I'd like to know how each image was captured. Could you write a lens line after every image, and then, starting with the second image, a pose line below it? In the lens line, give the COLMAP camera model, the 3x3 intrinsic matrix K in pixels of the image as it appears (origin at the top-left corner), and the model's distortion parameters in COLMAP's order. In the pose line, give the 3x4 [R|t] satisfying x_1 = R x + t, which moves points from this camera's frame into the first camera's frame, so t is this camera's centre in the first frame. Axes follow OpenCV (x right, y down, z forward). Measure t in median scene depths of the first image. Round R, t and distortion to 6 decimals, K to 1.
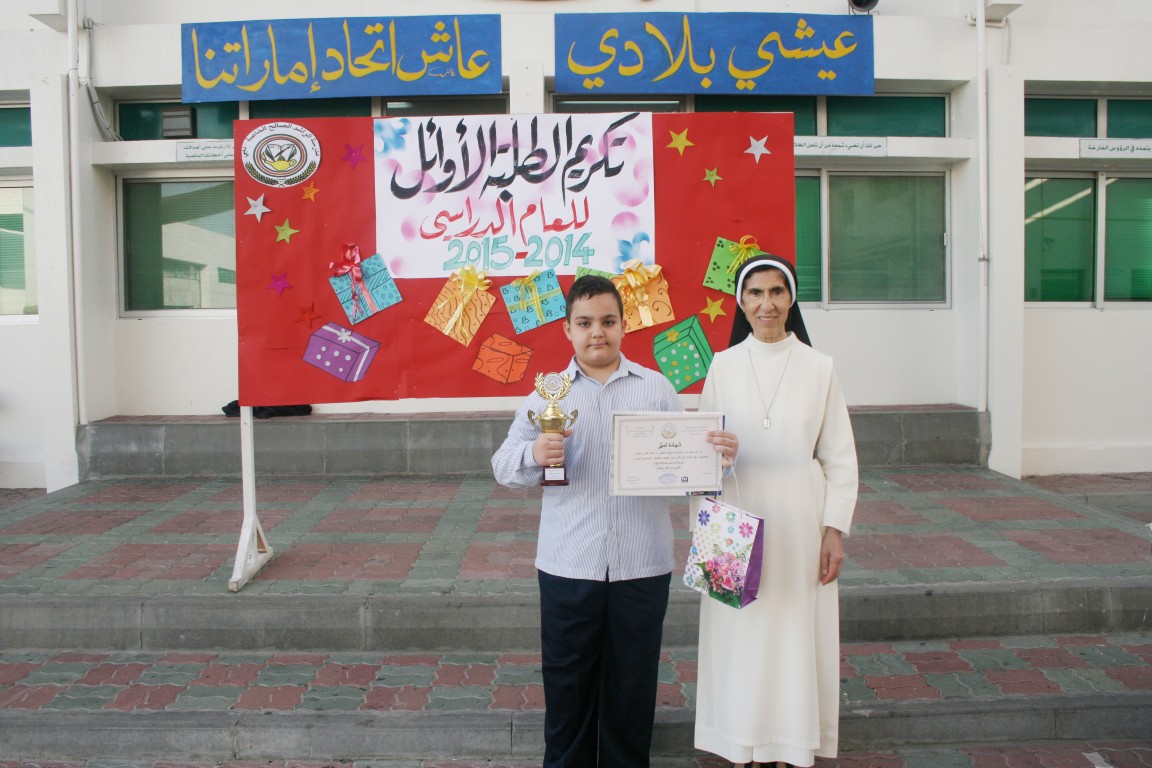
lens RADIAL K [[984.7, 0, 572.5], [0, 984.7, 382.7], [0, 0, 1]] dist [-0.155639, 0.133397]
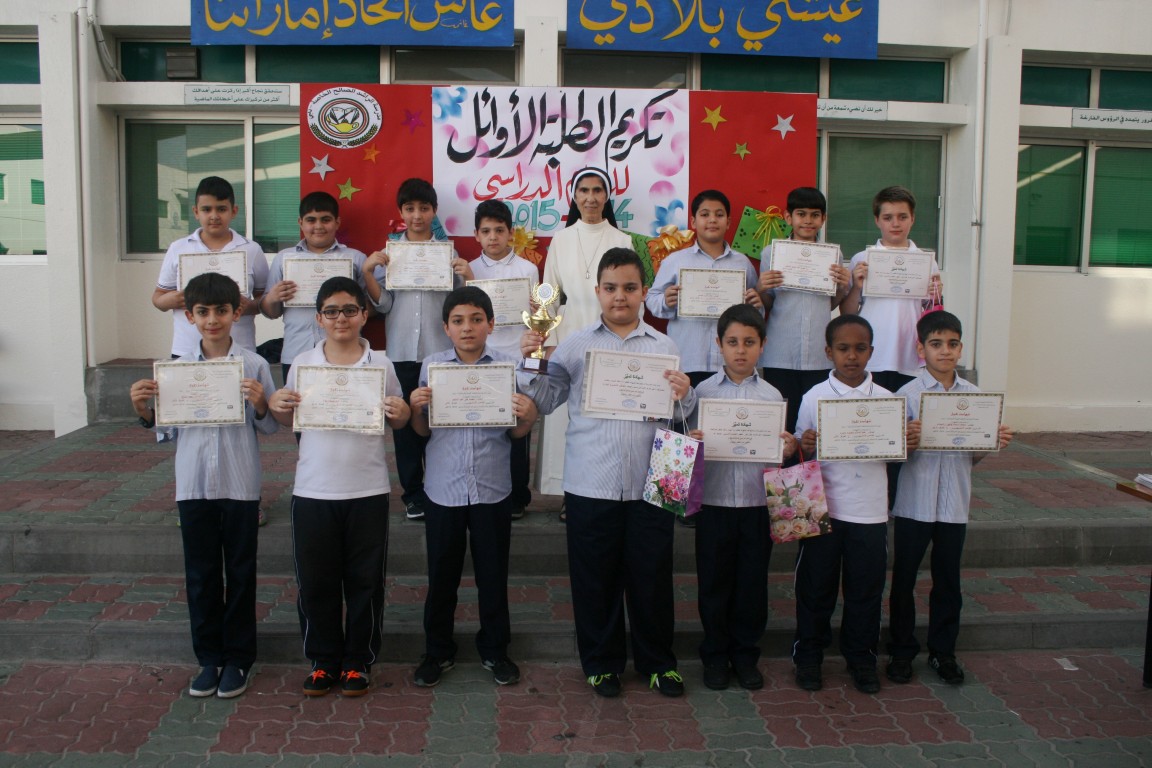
lens RADIAL K [[1071.7, 0, 568.7], [0, 1071.7, 388.5], [0, 0, 1]] dist [-0.145978, 0.145508]
pose [[0.998550, 0.017420, 0.050939, -0.107195], [-0.020150, 0.998360, 0.053587, -0.004375], [-0.049922, -0.054536, 0.997263, -0.193815]]
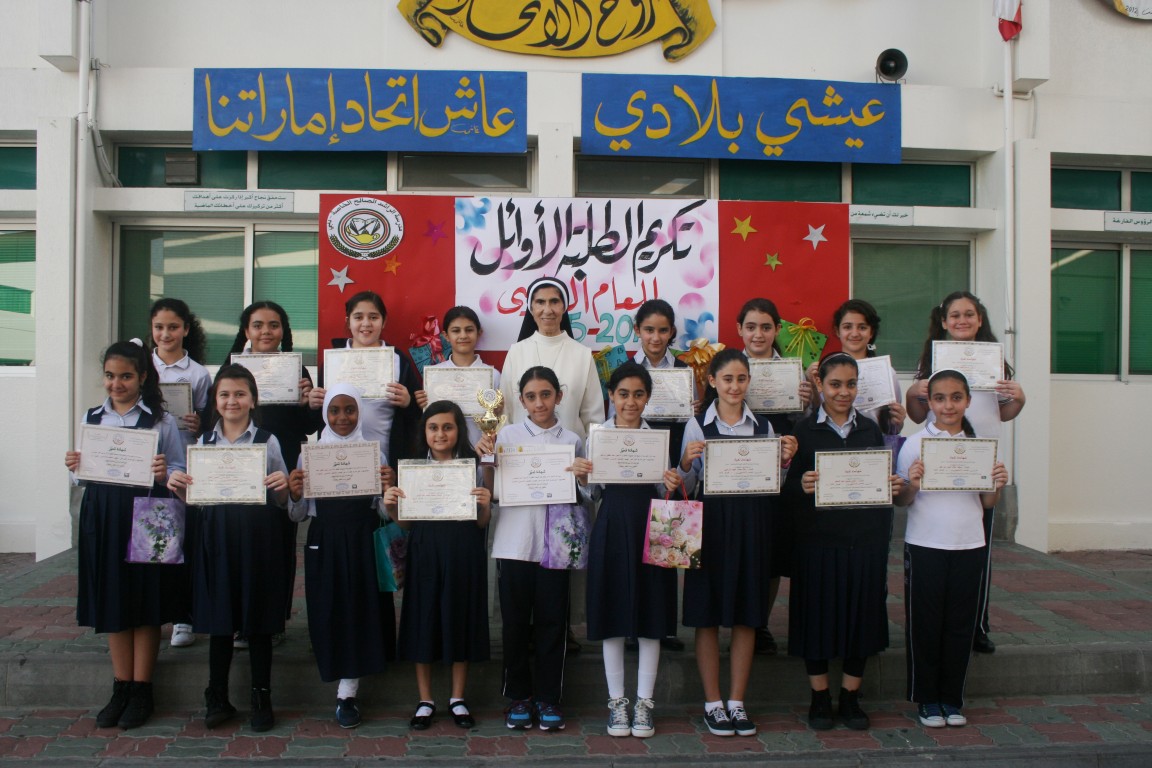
lens RADIAL K [[1155.1, 0, 566.8], [0, 1155.1, 380.2], [0, 0, 1]] dist [-0.130602, 0.138386]
pose [[0.998401, 0.019590, 0.053025, -0.145834], [-0.016543, 0.998220, -0.057292, -0.005906], [-0.054053, 0.056323, 0.996948, -0.233049]]
